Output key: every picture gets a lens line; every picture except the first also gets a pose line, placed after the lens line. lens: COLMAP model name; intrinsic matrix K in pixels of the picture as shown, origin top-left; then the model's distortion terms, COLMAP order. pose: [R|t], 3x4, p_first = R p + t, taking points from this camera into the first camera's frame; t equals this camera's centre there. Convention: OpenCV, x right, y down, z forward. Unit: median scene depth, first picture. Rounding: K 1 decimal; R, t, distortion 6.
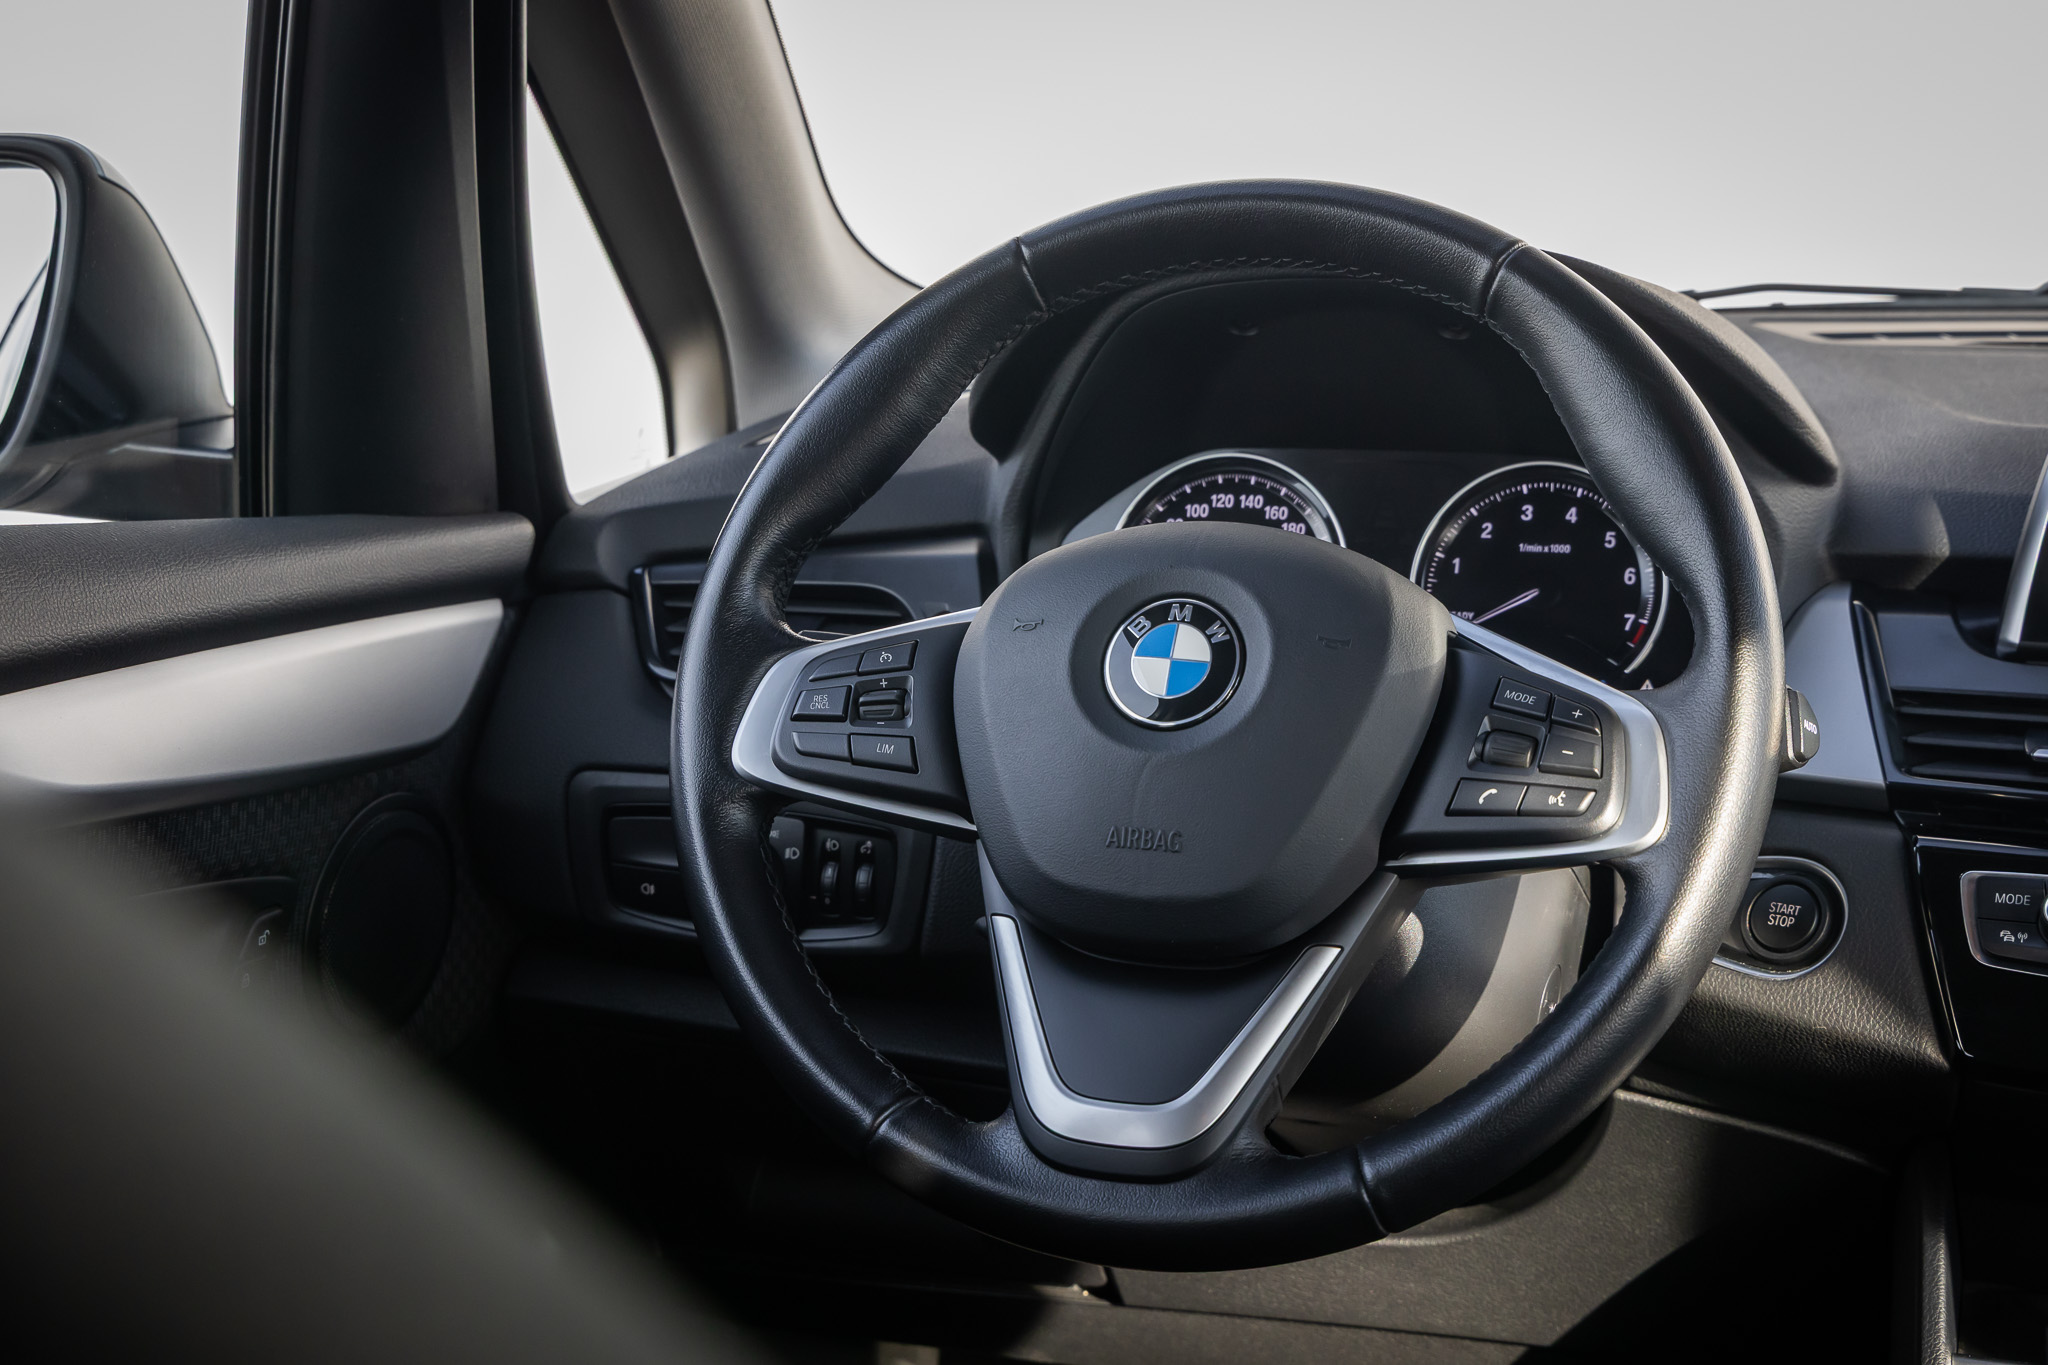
lens RADIAL K [[3173.8, 0, 1048.2], [0, 3173.8, 683.4], [0, 0, 1]] dist [0.020681, 0.011770]
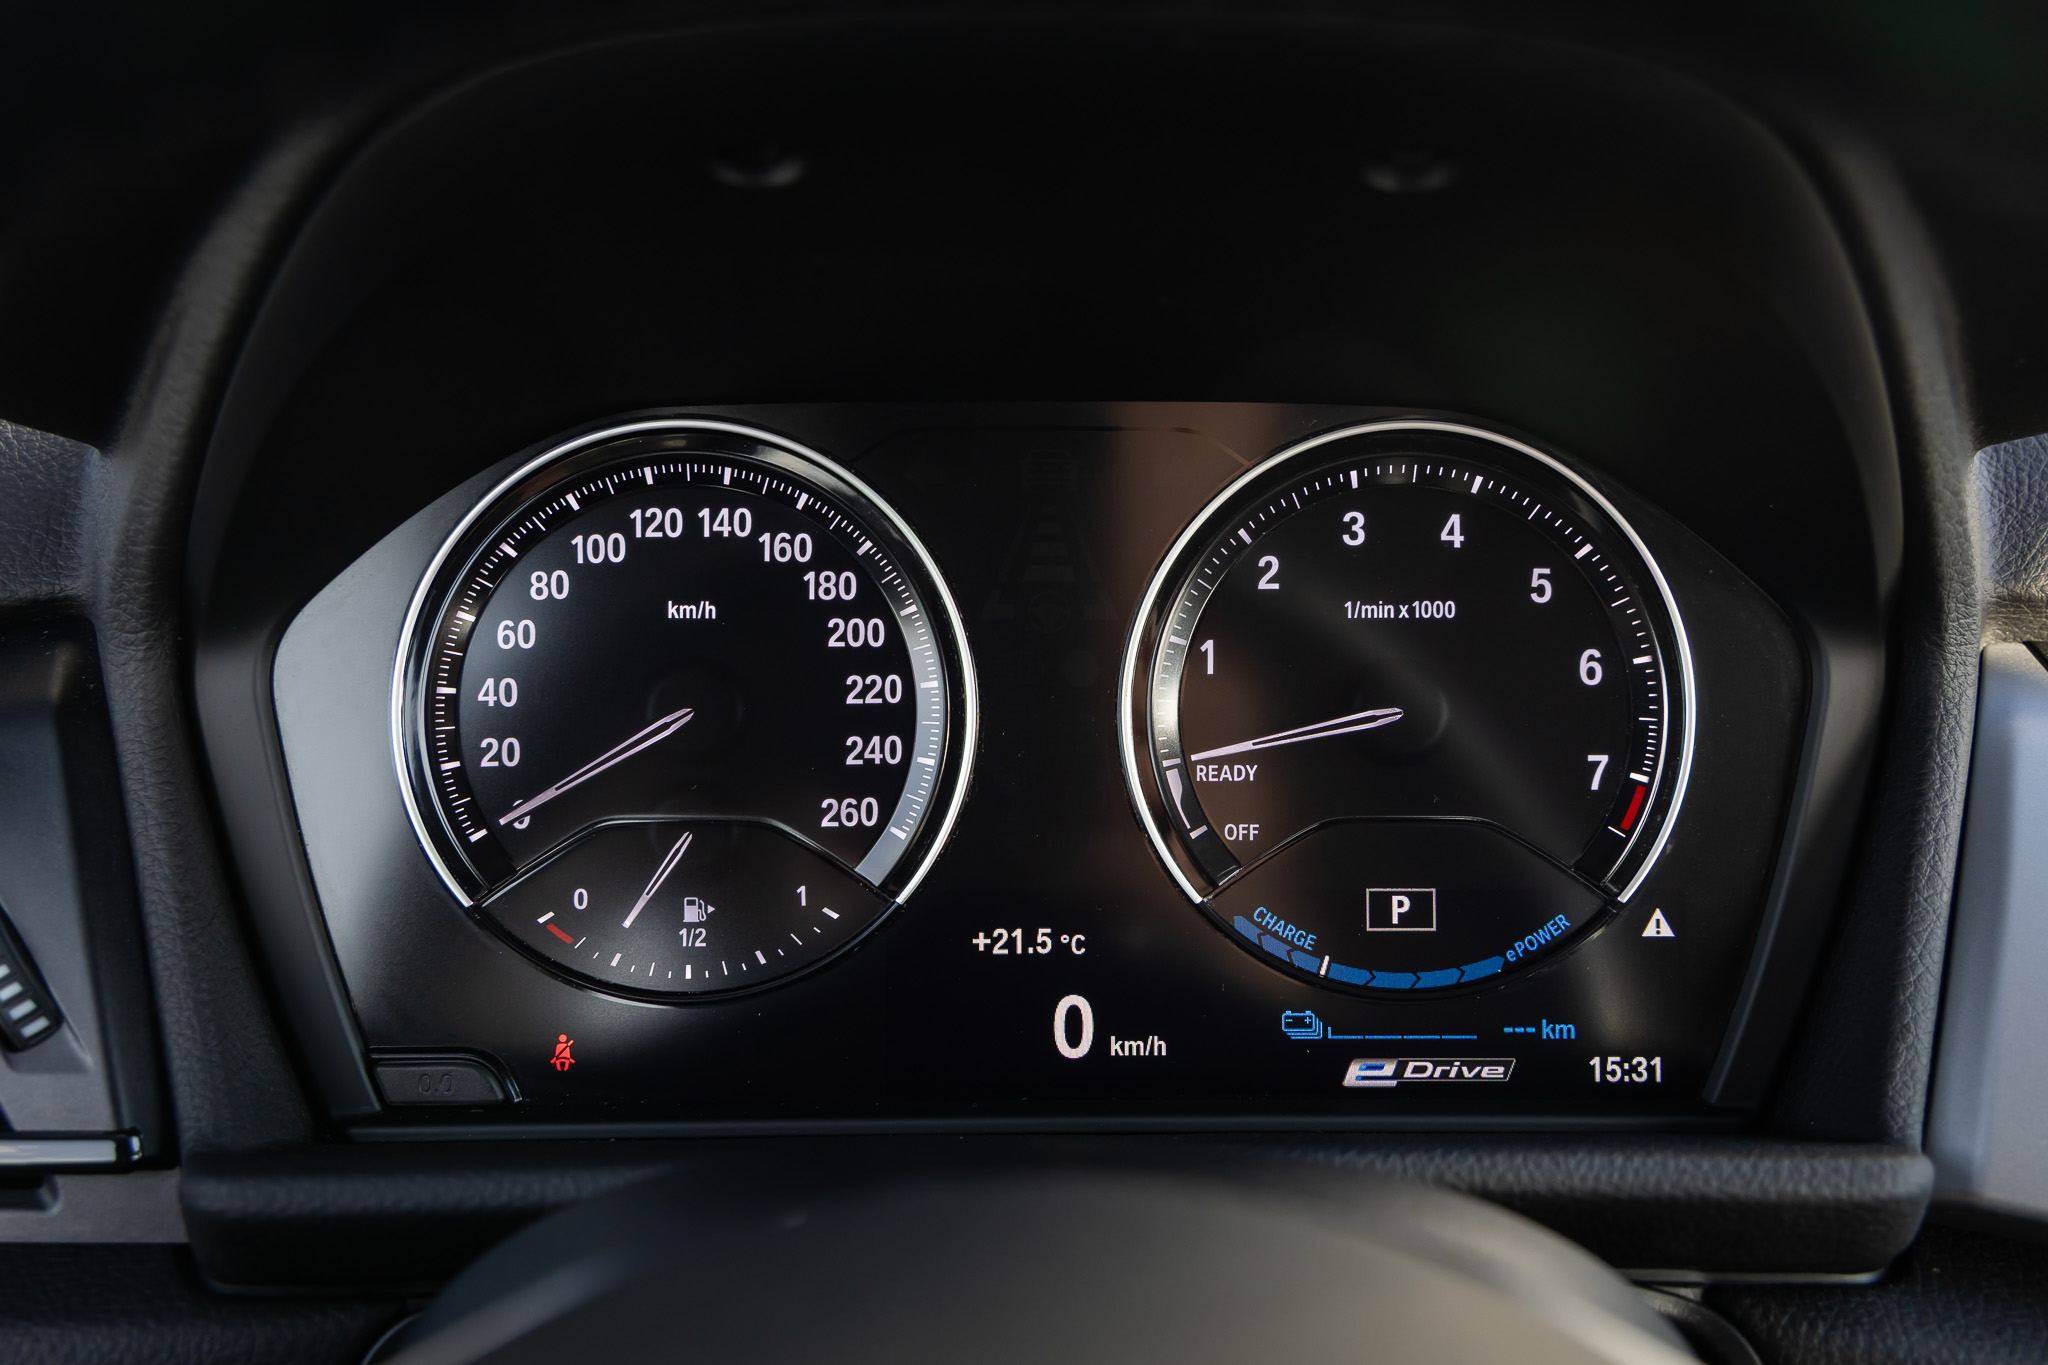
lens RADIAL K [[2005.0, 0, 1024.0], [0, 2005.0, 682.5], [0, 0, 1]] dist [0.007475, 0.010966]
pose [[0.949419, -0.109916, 0.294147, 0.020253], [0.038783, 0.970609, 0.237517, -0.102466], [-0.311609, -0.214095, 0.925777, 0.750070]]
